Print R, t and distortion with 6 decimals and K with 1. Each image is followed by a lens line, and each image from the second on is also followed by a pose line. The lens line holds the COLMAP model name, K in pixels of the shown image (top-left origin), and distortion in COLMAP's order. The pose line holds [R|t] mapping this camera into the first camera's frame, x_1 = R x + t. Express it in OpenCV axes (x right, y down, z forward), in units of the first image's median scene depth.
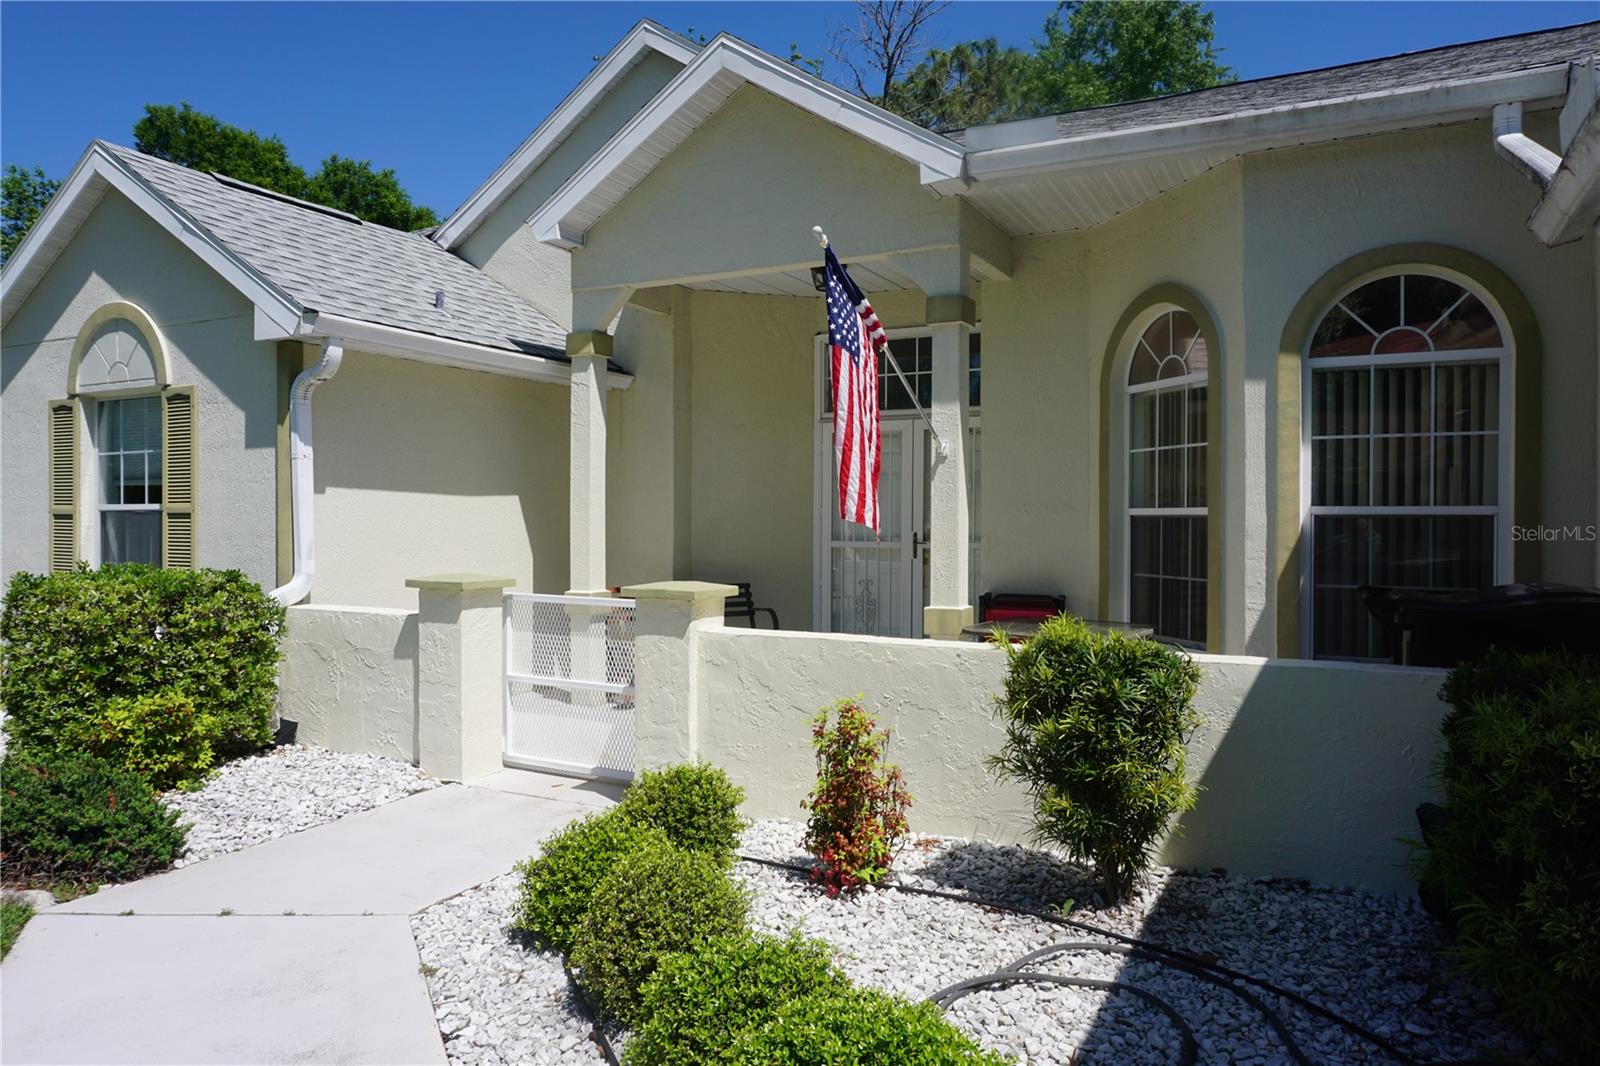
lens RADIAL K [[1080.2, 0, 800.2], [0, 1080.2, 535.5], [0, 0, 1]] dist [-0.044807, 0.031648]
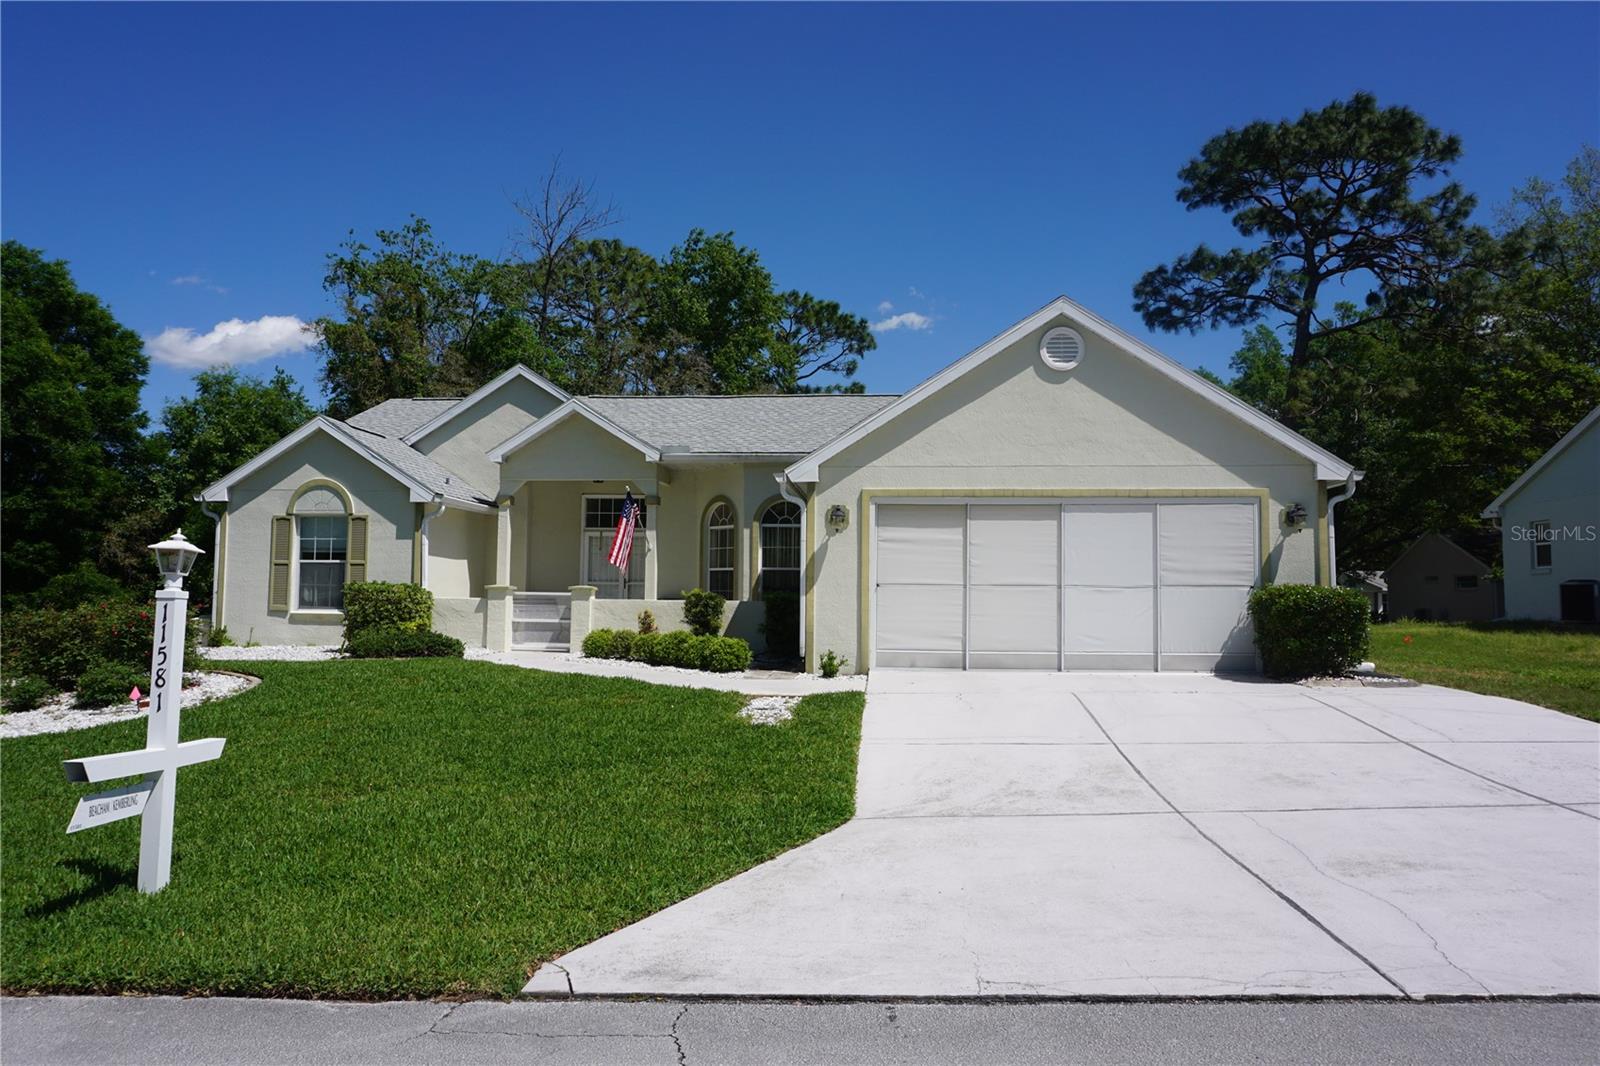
lens RADIAL K [[1073.7, 0, 801.9], [0, 1073.7, 543.8], [0, 0, 1]] dist [-0.037502, -0.000501]
pose [[0.925120, 0.024918, 0.378857, -0.605988], [-0.001661, 0.998100, -0.061591, 0.094116], [-0.379672, 0.056350, 0.923403, -1.911214]]
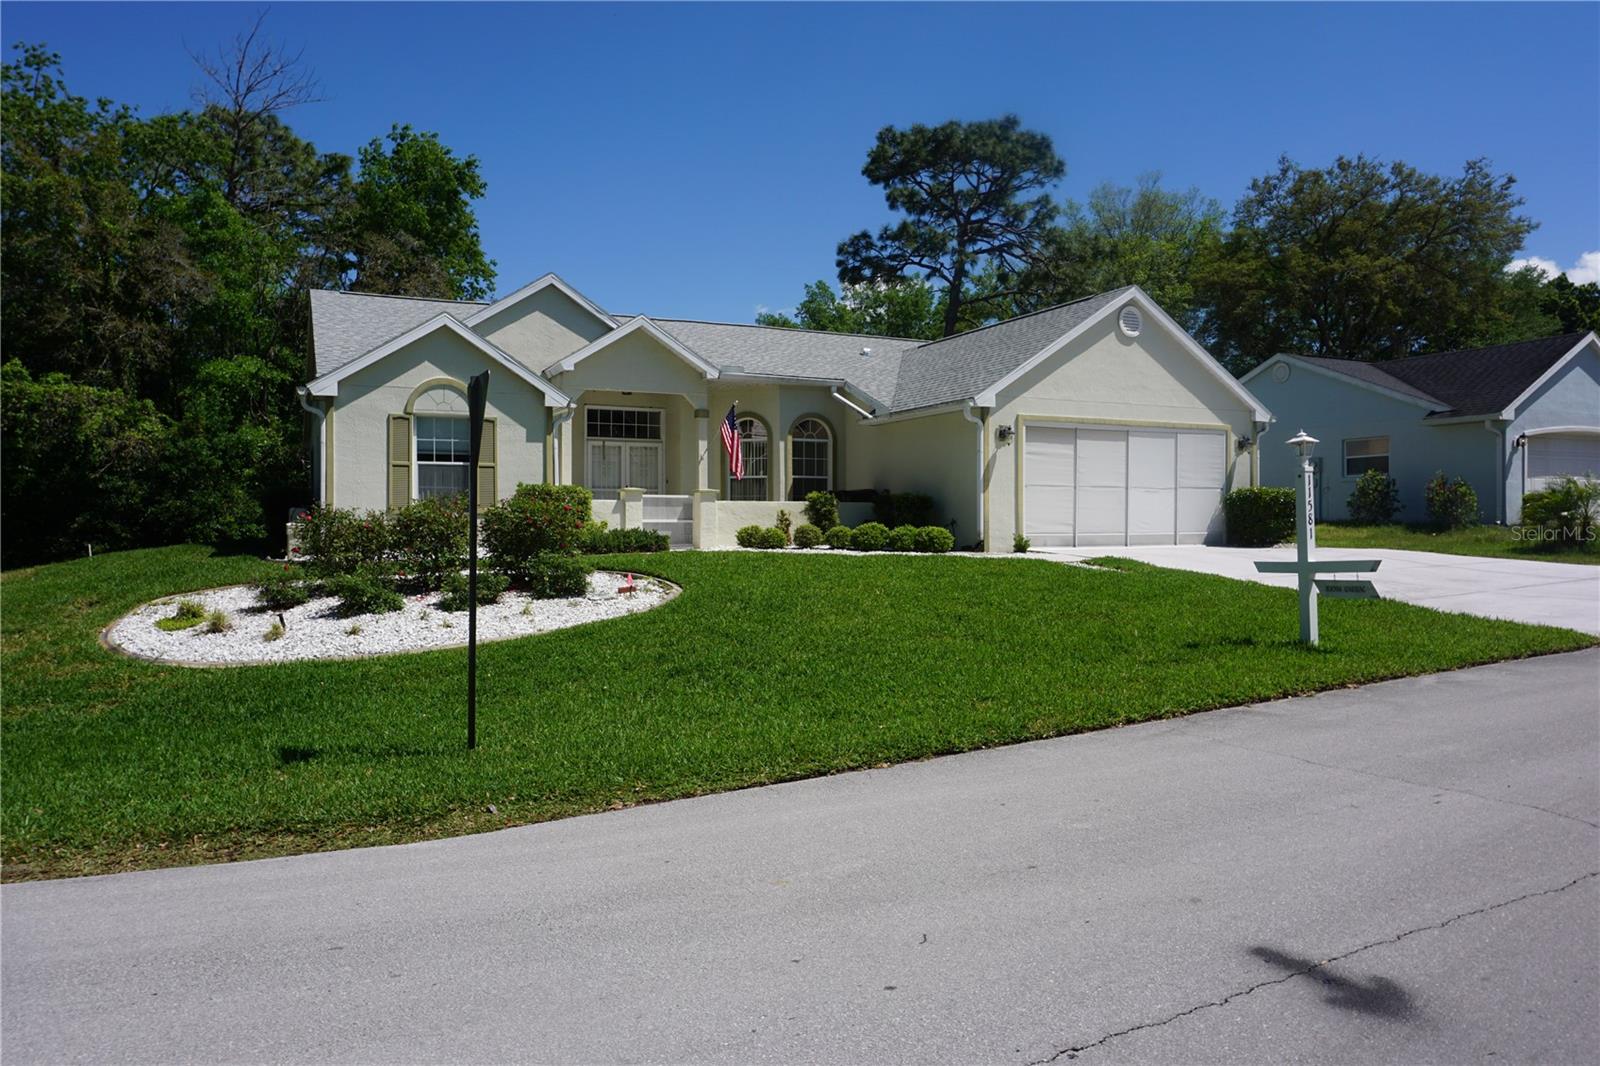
lens RADIAL K [[1080.2, 0, 800.2], [0, 1080.2, 535.5], [0, 0, 1]] dist [-0.044807, 0.031648]
pose [[0.596229, -0.011140, 0.802737, -2.363720], [0.015302, 0.999880, 0.002510, 0.161608], [-0.802669, 0.010787, 0.596328, -1.220745]]
